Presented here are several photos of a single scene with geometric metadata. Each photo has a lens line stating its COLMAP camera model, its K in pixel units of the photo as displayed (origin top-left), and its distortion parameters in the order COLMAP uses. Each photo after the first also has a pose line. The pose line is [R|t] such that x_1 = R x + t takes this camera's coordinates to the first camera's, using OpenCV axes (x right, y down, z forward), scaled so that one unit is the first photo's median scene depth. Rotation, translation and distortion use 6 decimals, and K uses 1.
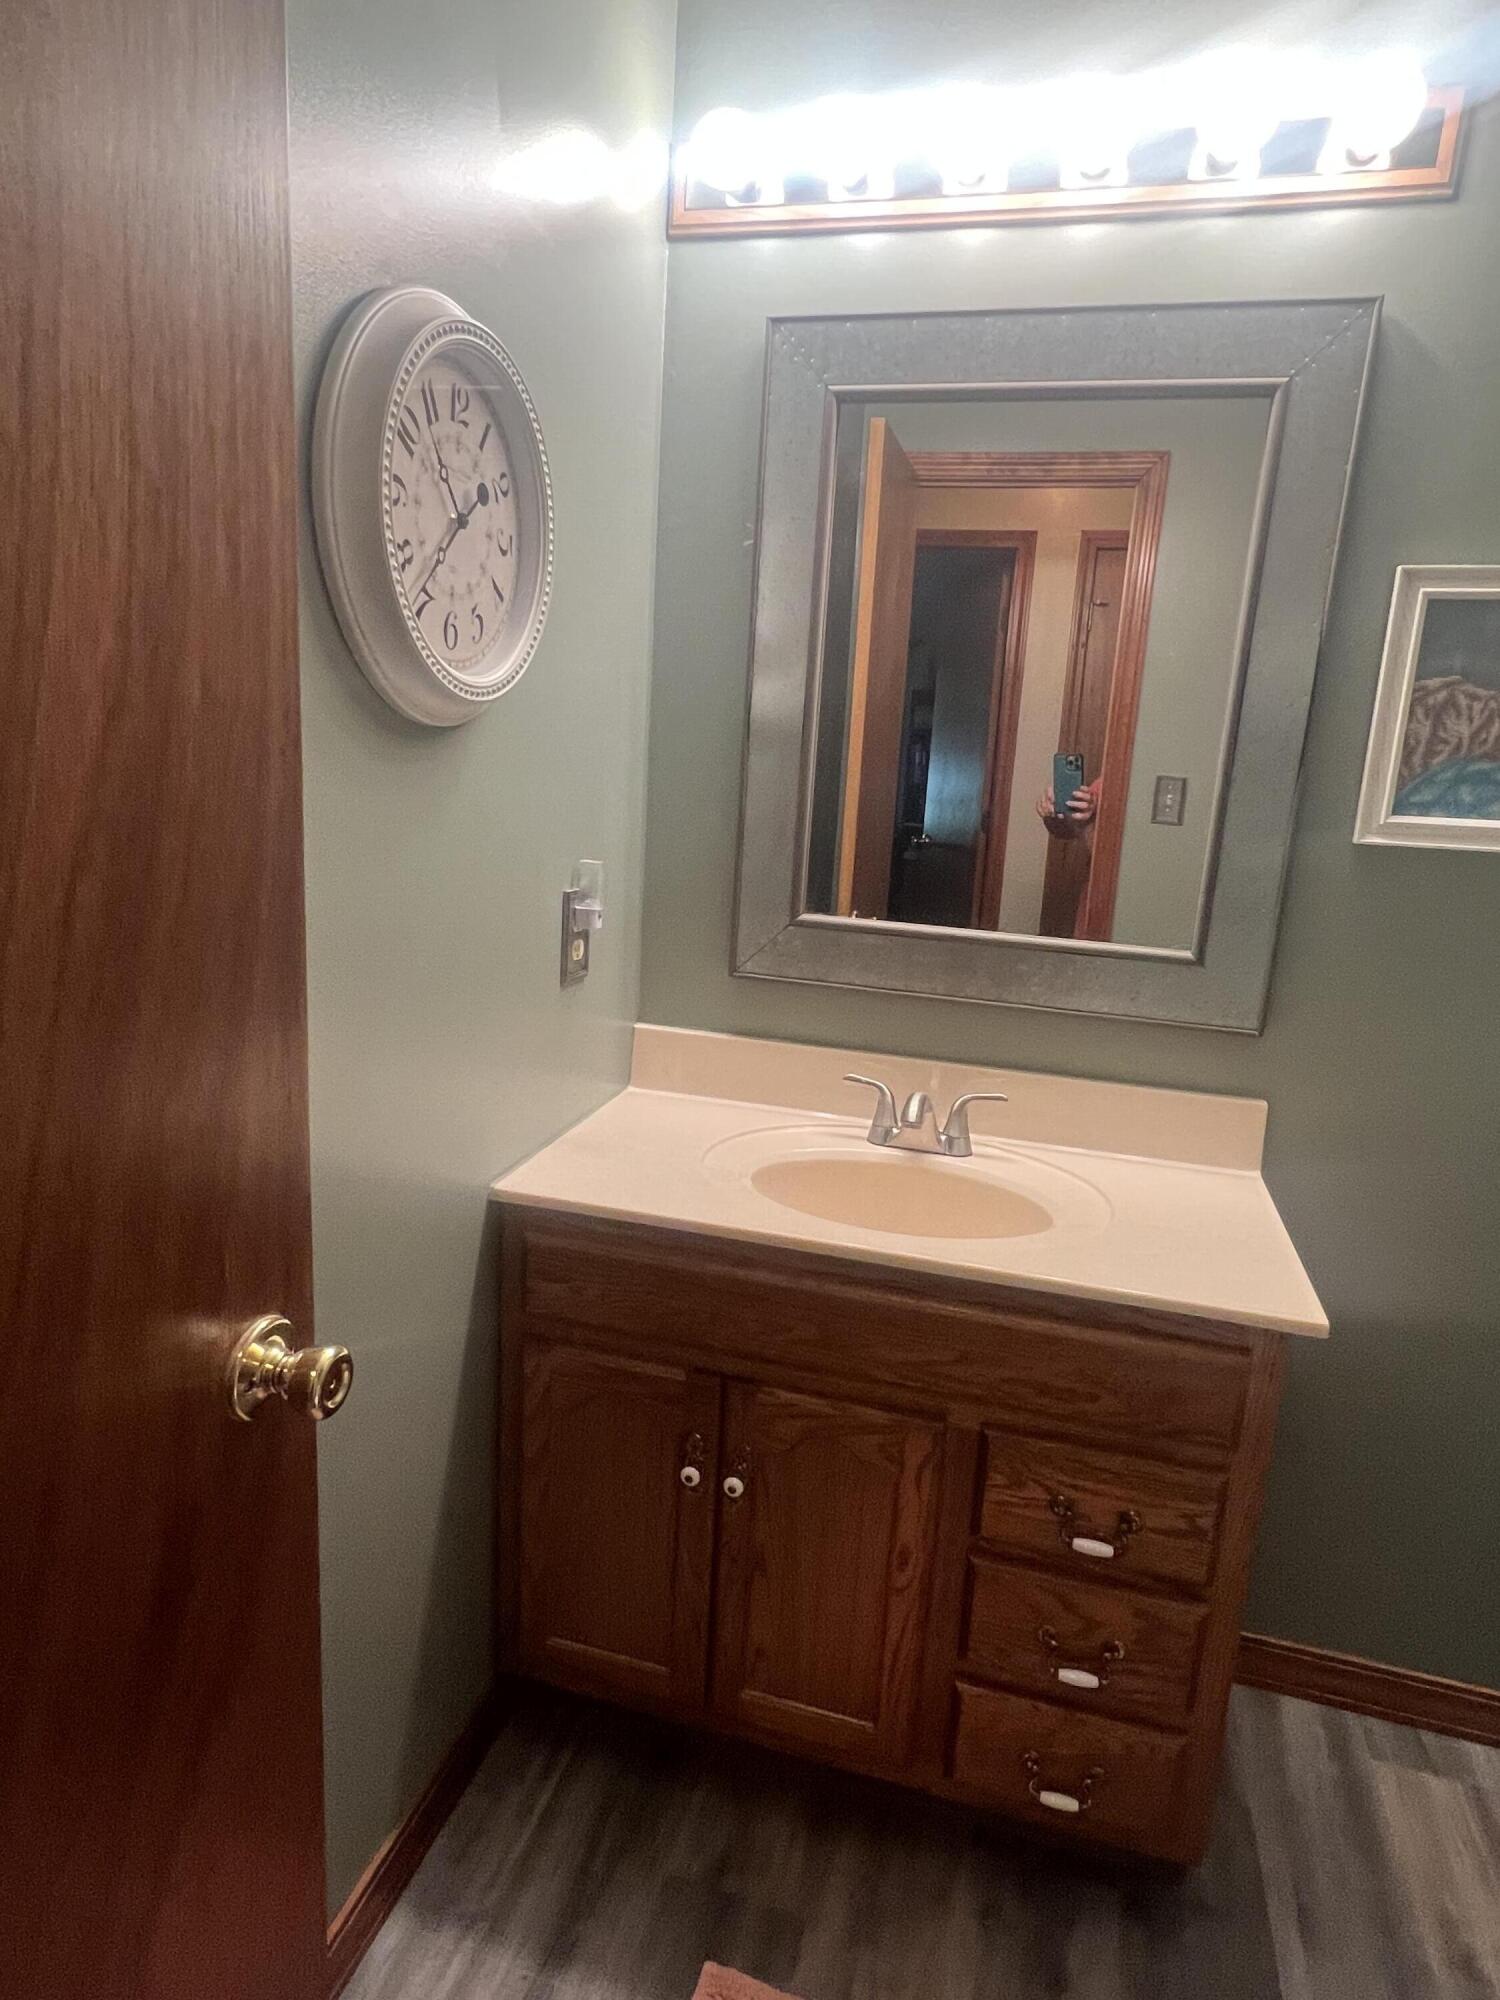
lens RADIAL K [[1156.0, 0, 749.5], [0, 1156.0, 1009.1], [0, 0, 1]] dist [-0.004958, 0.002500]
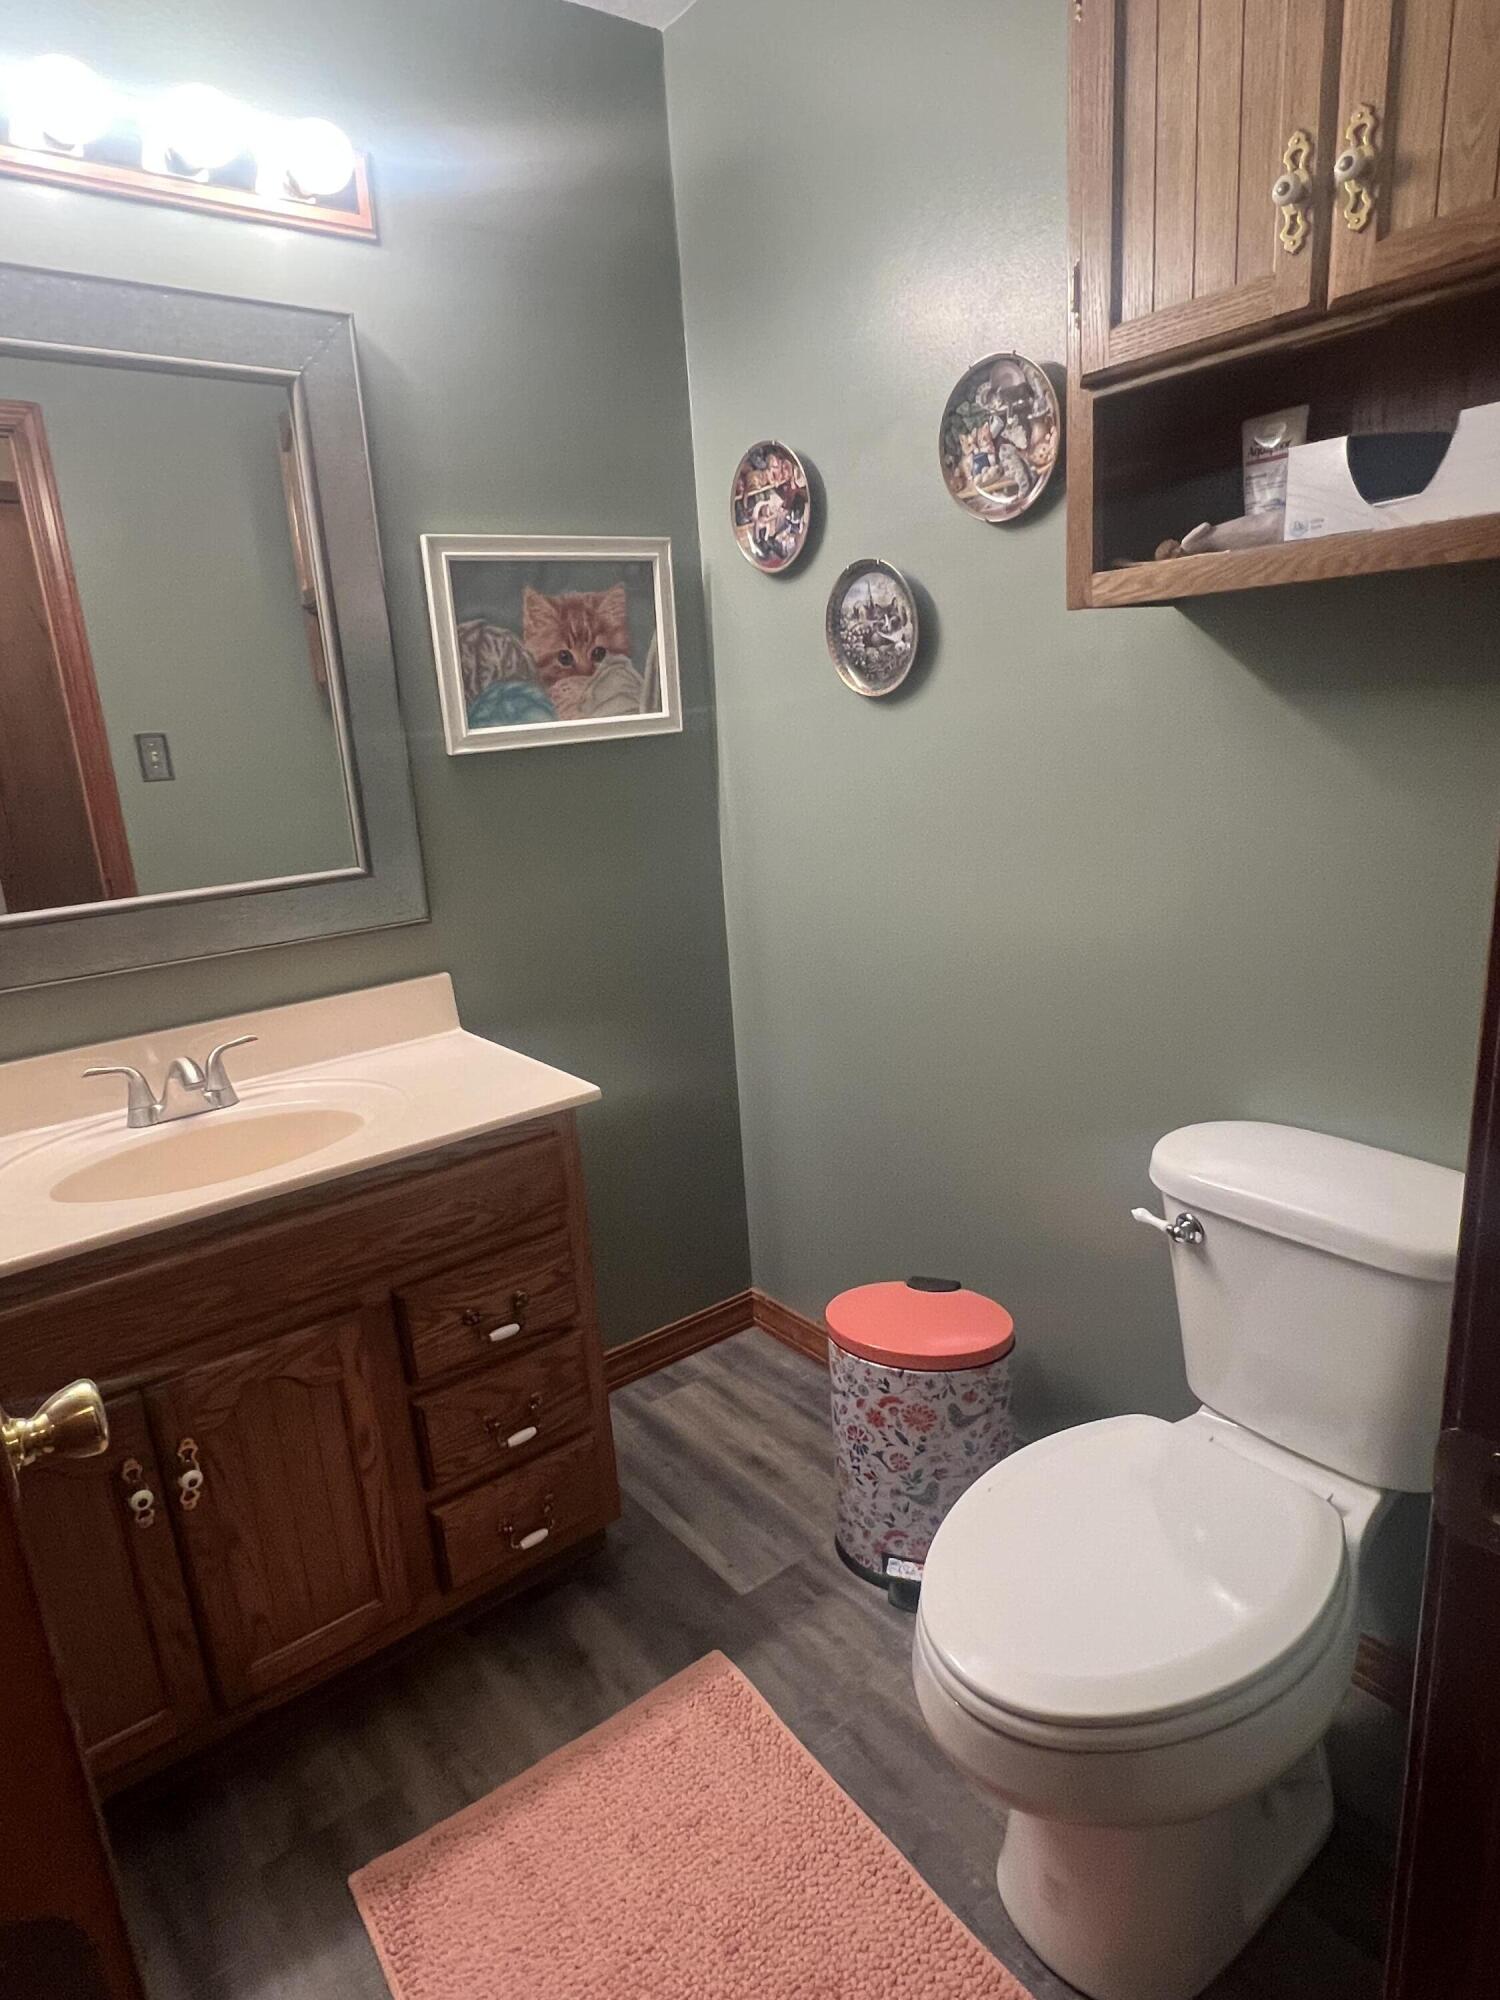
lens RADIAL K [[1156.0, 0, 749.5], [0, 1156.0, 1009.1], [0, 0, 1]] dist [-0.004958, 0.002500]
pose [[0.580621, -0.301225, 0.756401, -0.348991], [0.270747, 0.947603, 0.169540, -0.005240], [-0.767838, 0.106355, 0.631754, -0.029031]]
